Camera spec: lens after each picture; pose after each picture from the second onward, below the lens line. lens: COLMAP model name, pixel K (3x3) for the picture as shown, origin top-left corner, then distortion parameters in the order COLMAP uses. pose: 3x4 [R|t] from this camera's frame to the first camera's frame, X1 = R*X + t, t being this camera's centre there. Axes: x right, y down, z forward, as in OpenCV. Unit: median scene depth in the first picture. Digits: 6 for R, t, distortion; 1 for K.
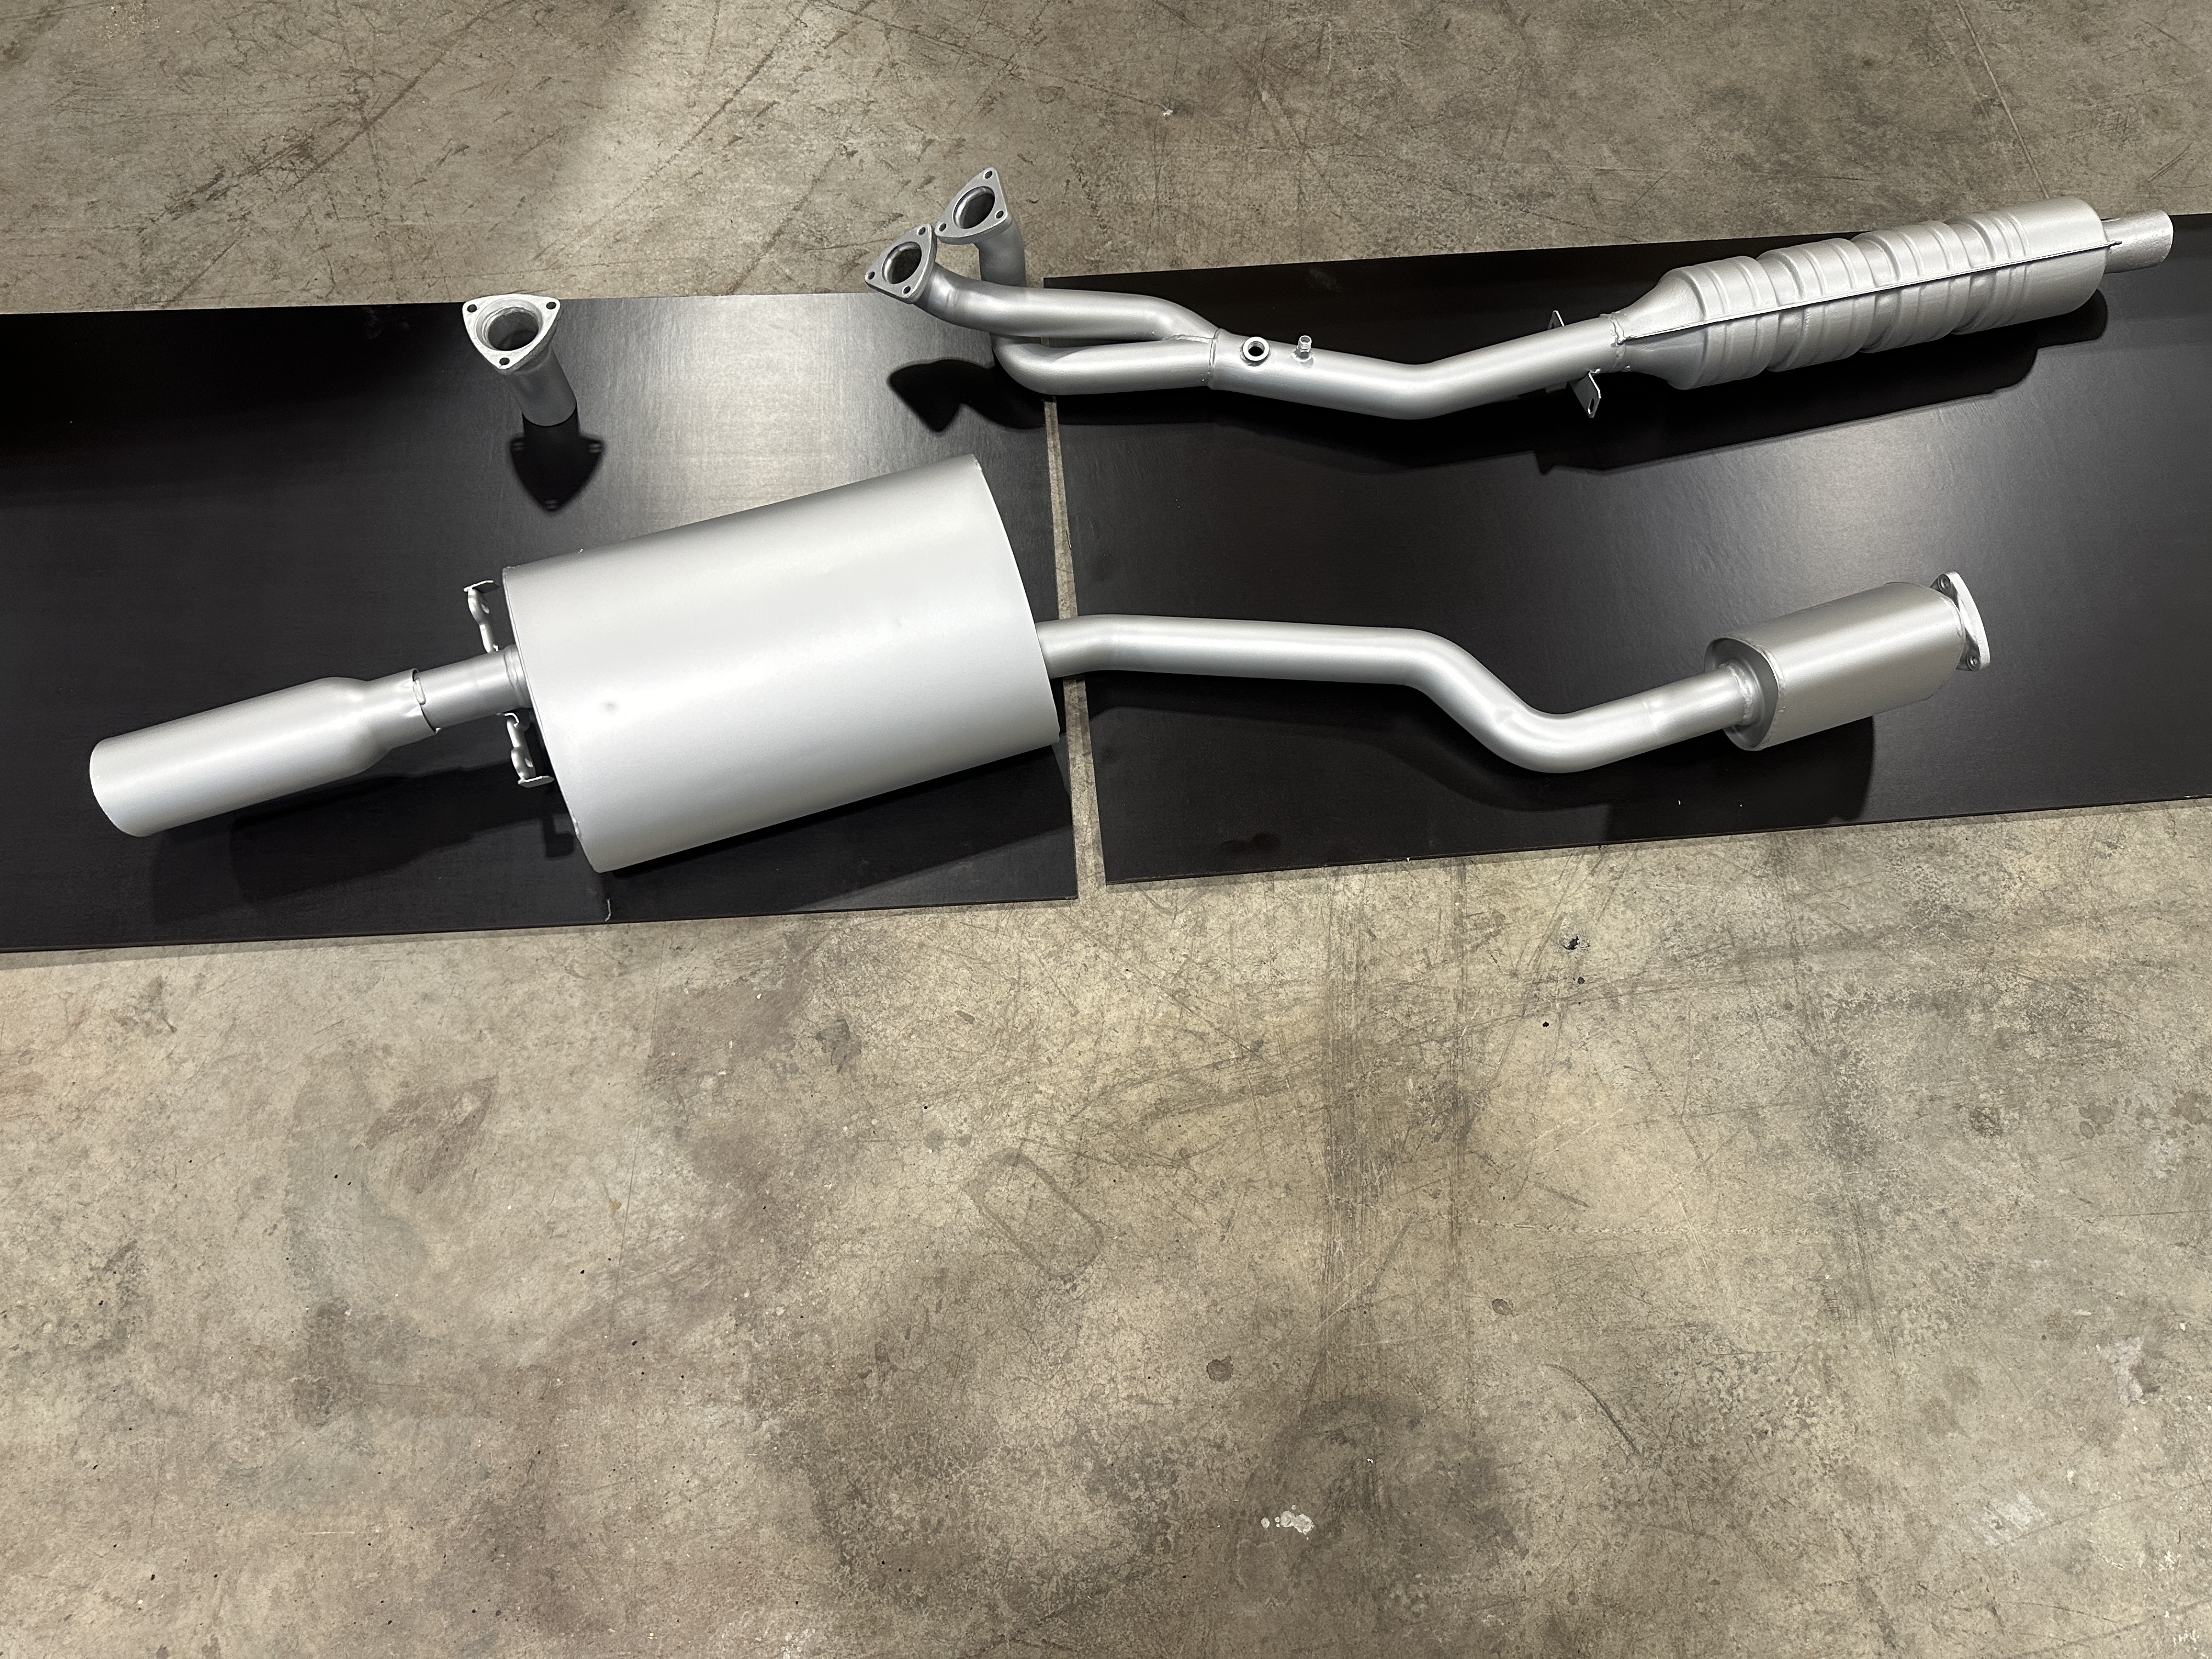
lens RADIAL K [[1570.4, 0, 1106.2], [0, 1570.4, 832.7], [0, 0, 1]] dist [0.031314, -0.053260]
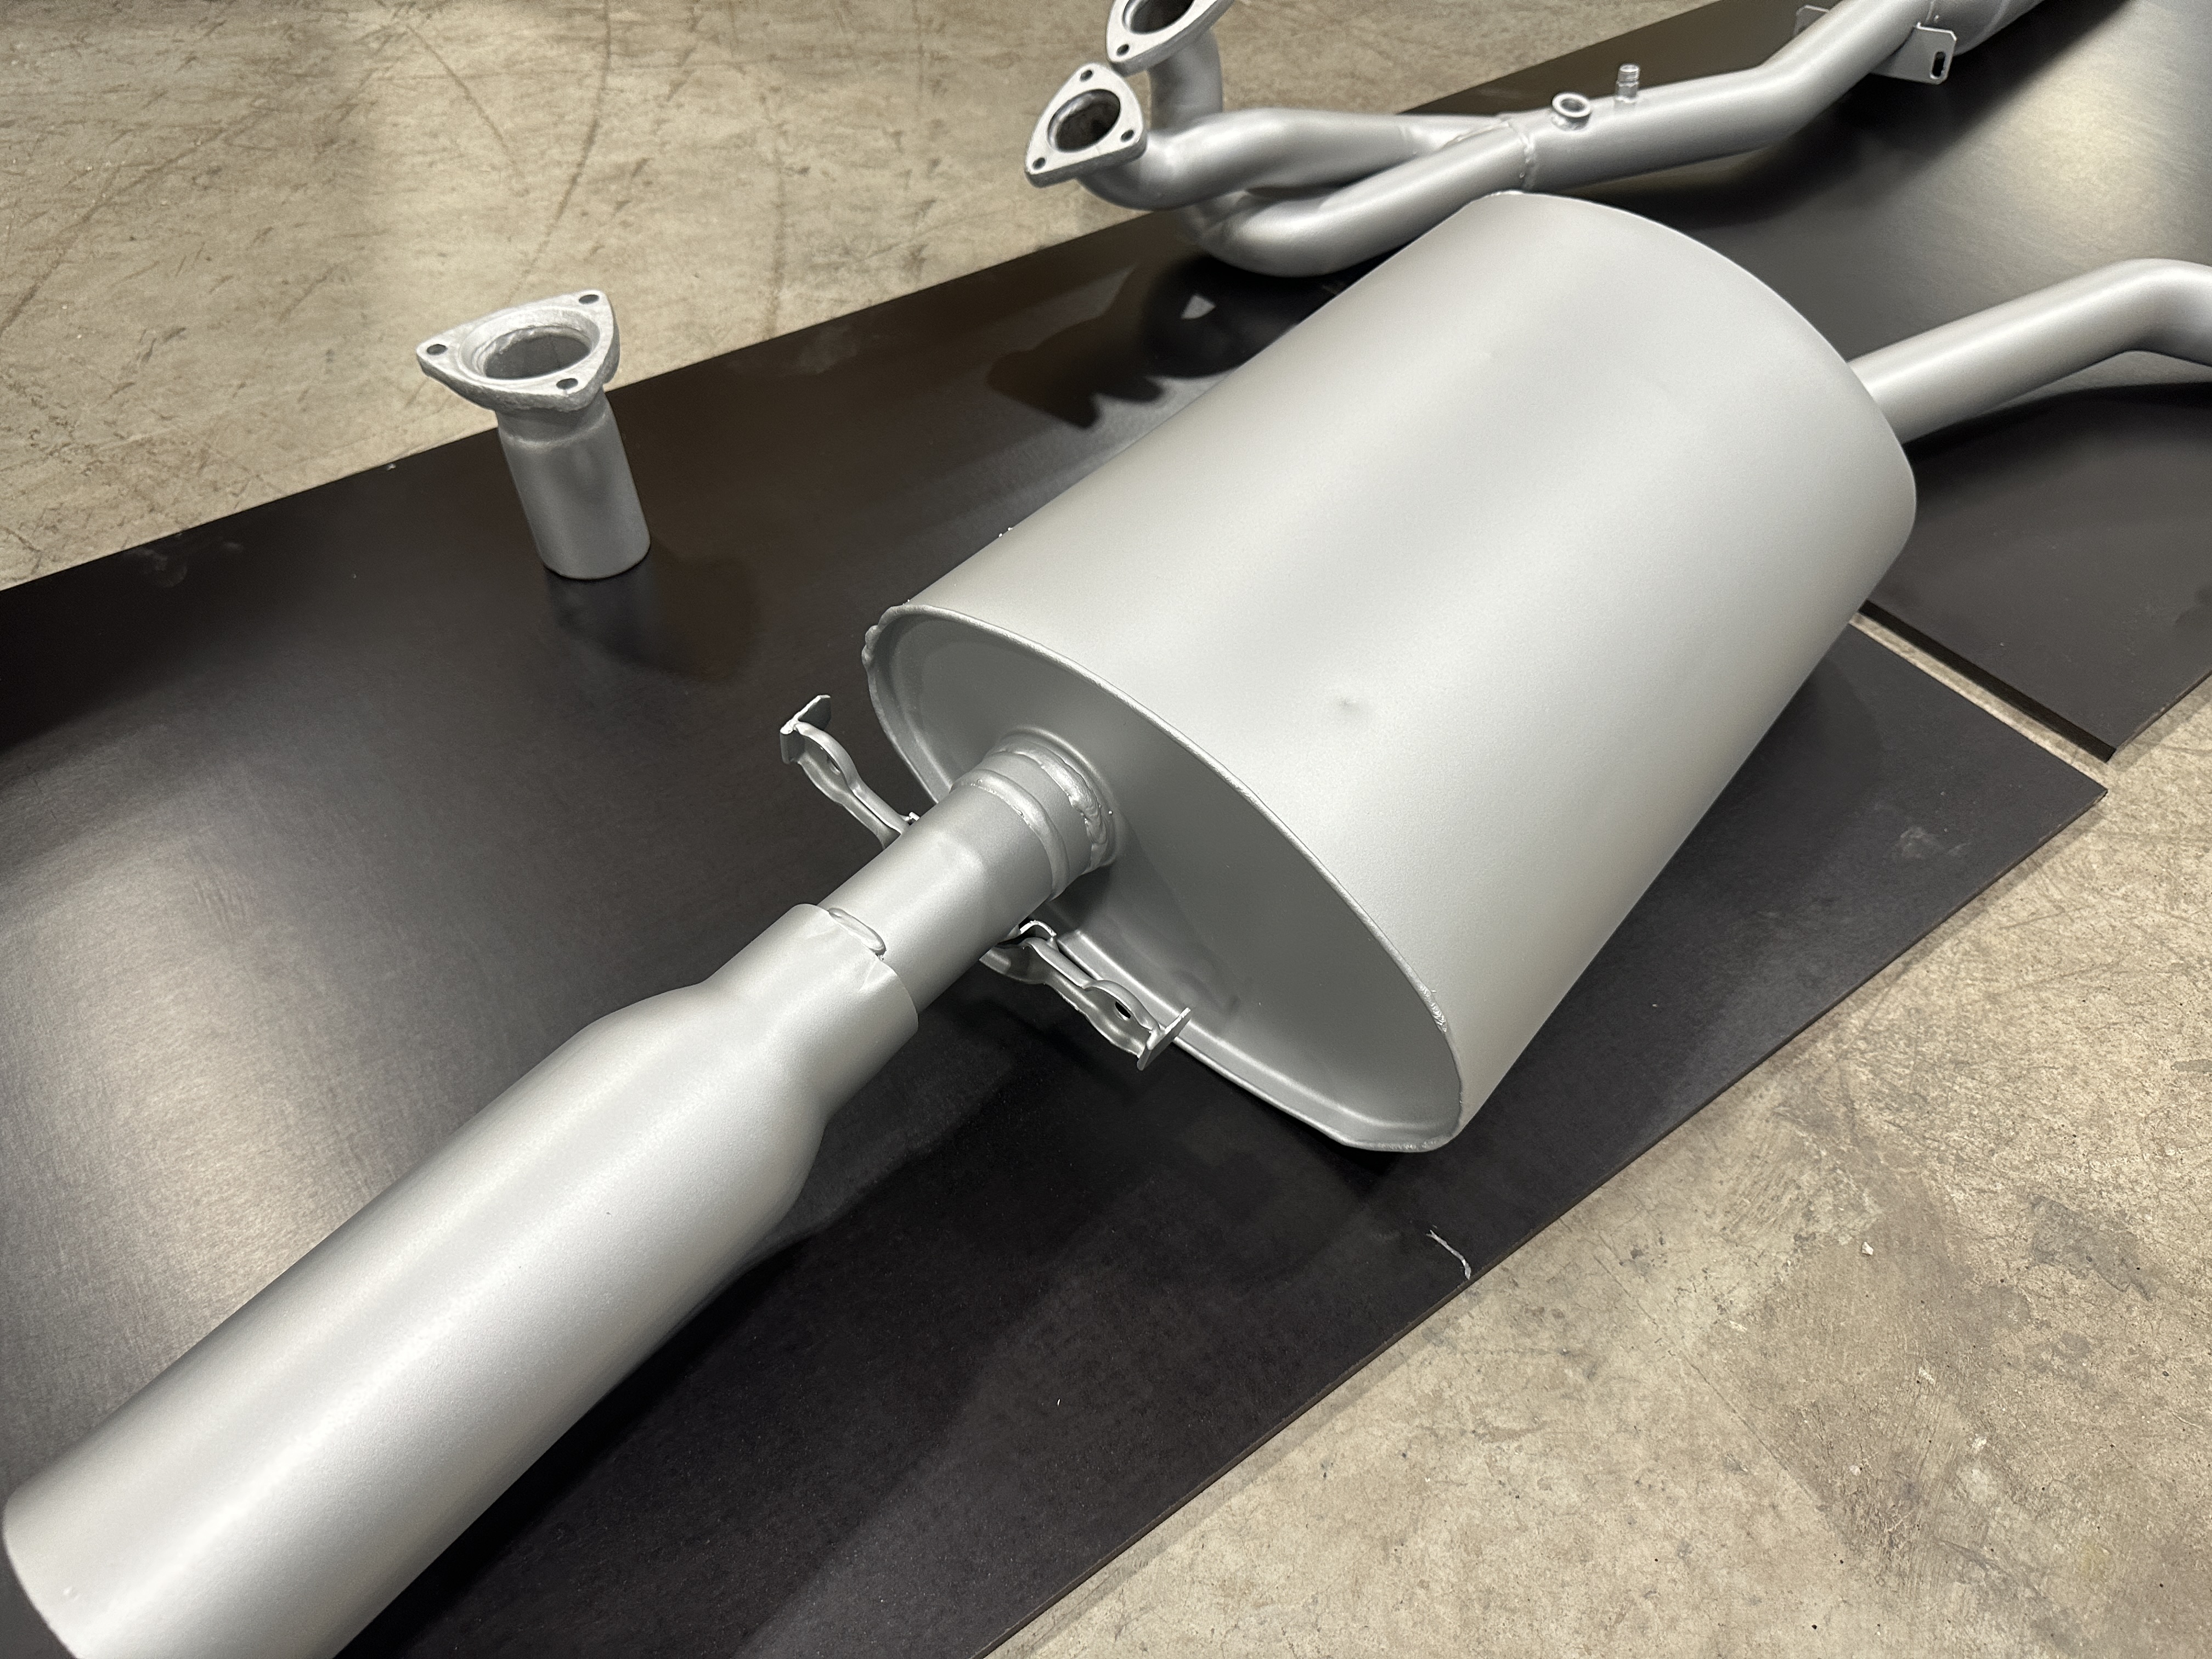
lens RADIAL K [[1570.4, 0, 1085.1], [0, 1570.4, 829.5], [0, 0, 1]] dist [0.031314, -0.053260]
pose [[0.846777, -0.403493, 0.346644, -0.446684], [0.496198, 0.833991, -0.241342, 0.008459], [-0.191718, 0.376367, 0.906417, 0.556968]]
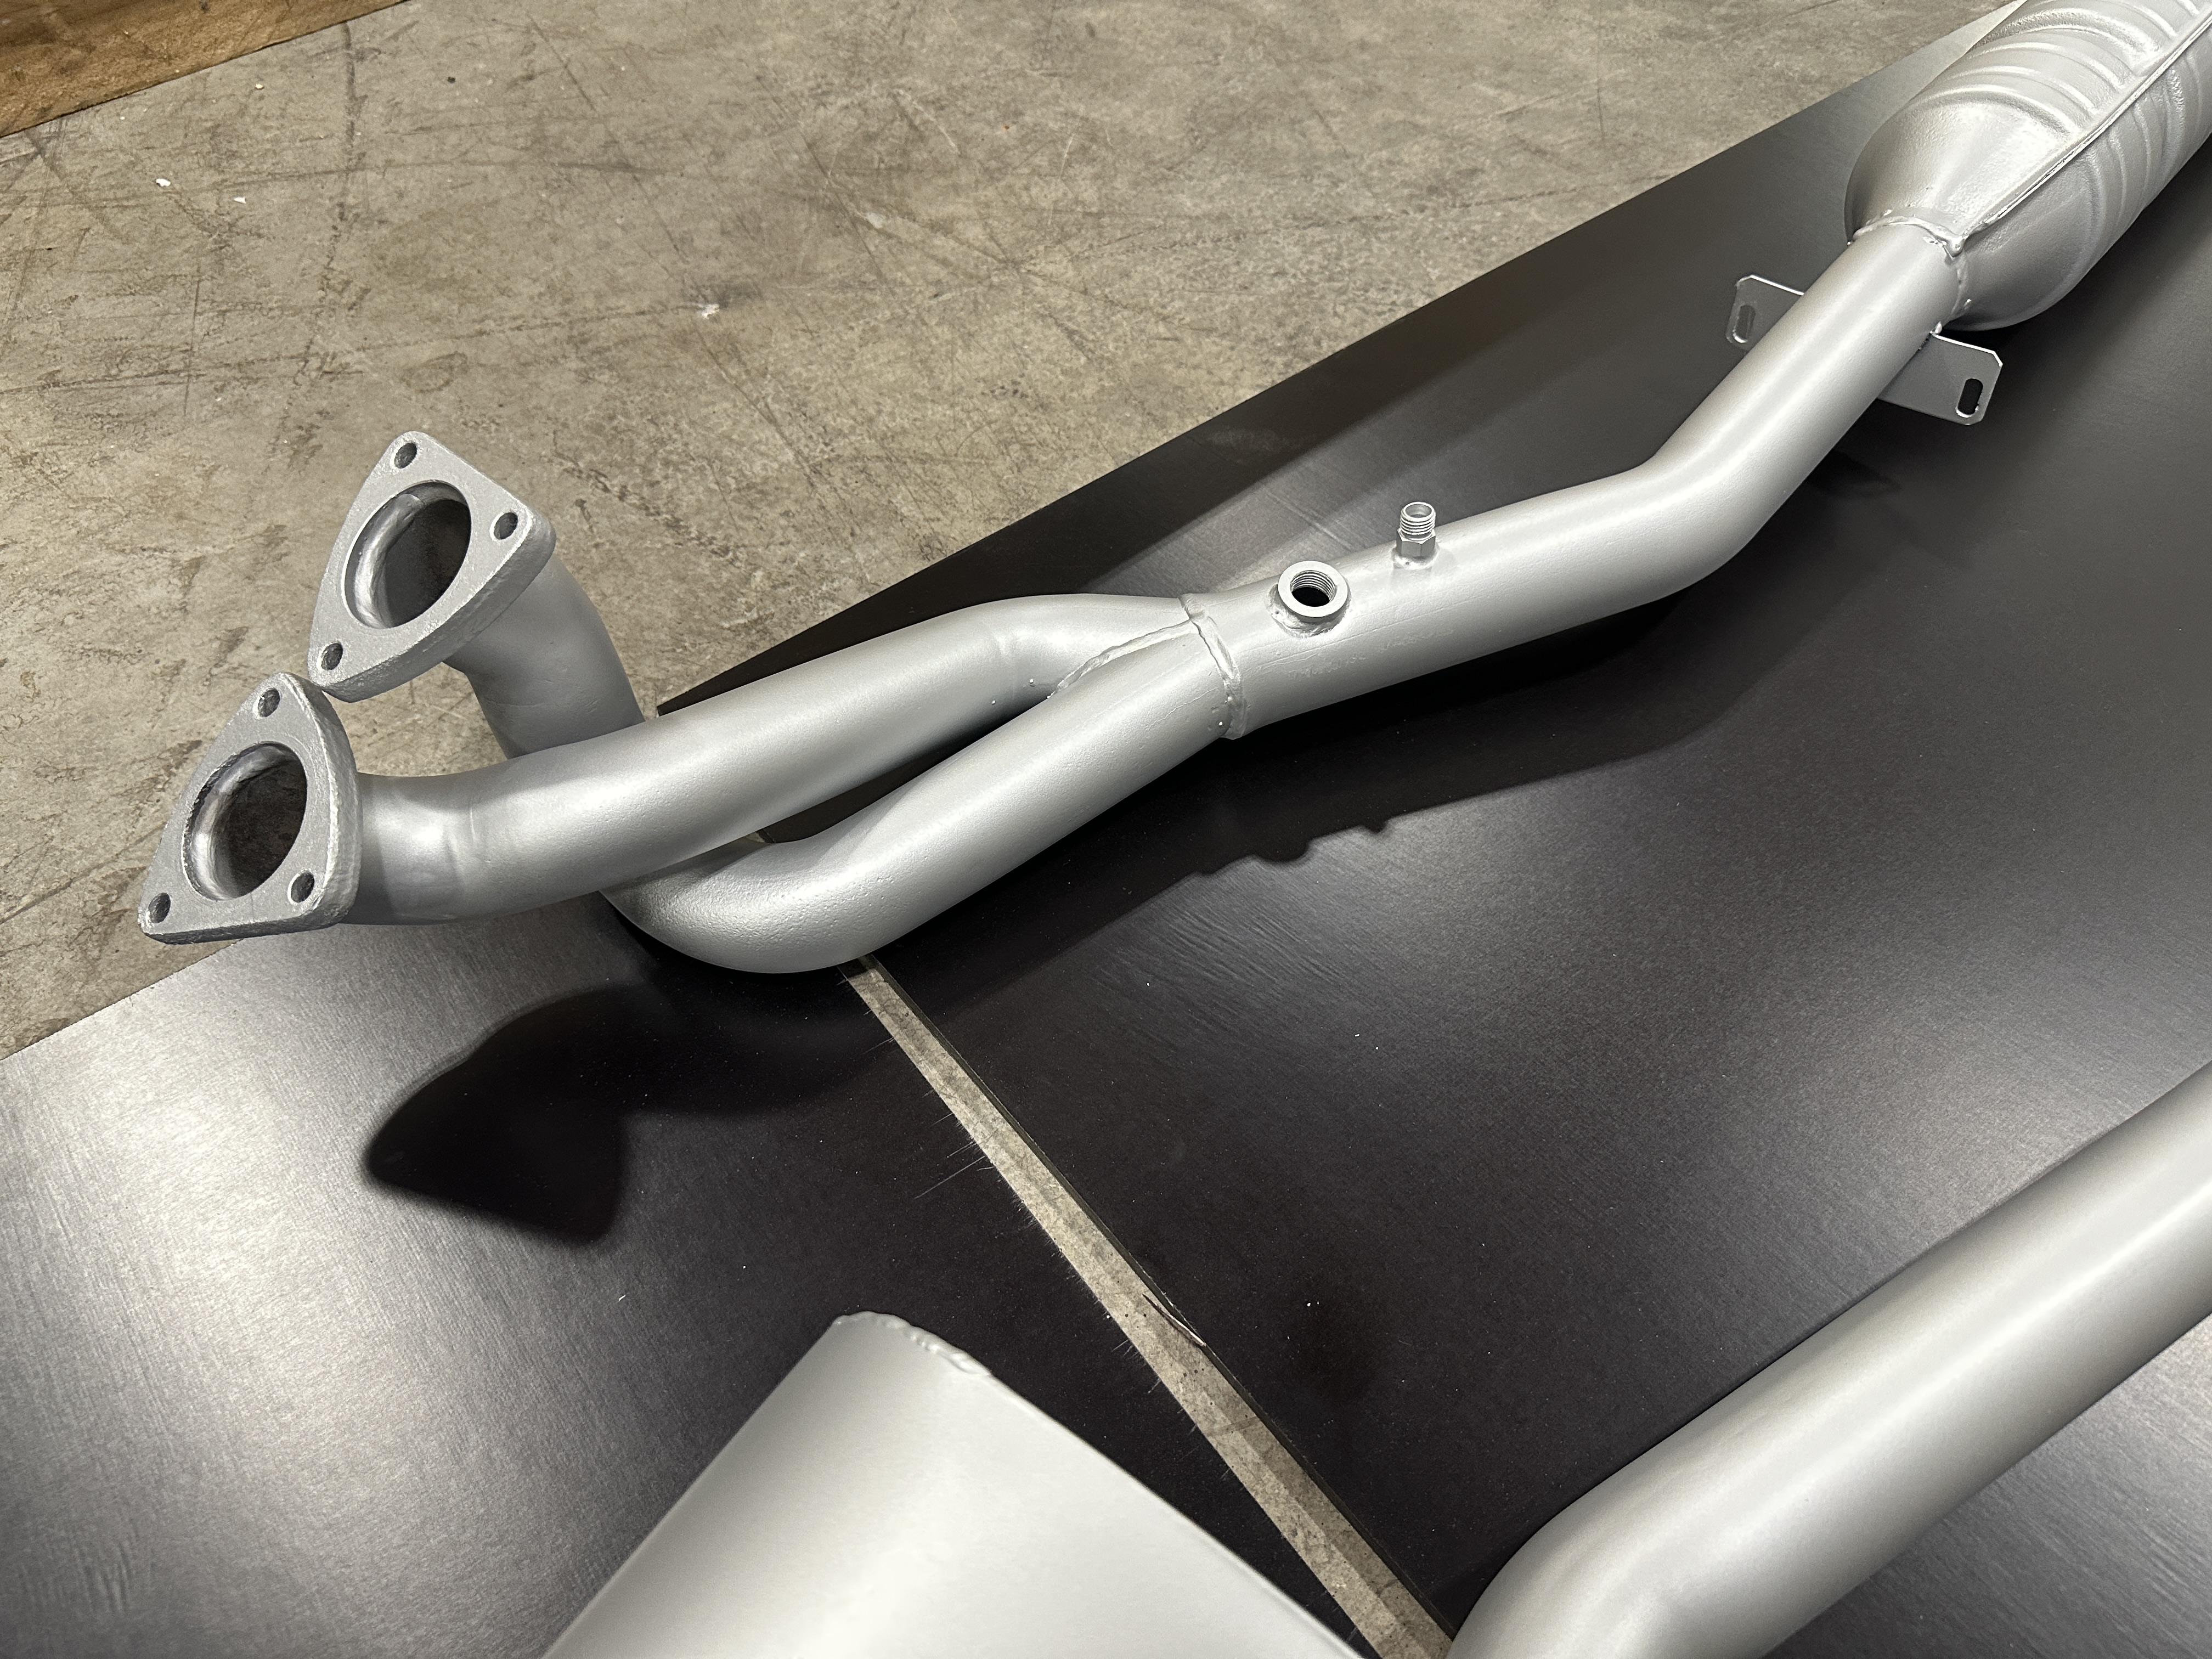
lens RADIAL K [[1570.4, 0, 1112.7], [0, 1570.4, 835.6], [0, 0, 1]] dist [0.031314, -0.053260]
pose [[0.828058, -0.451947, 0.331759, -0.094814], [0.522525, 0.836600, -0.164524, -0.227336], [-0.203193, 0.309587, 0.928907, 0.696857]]
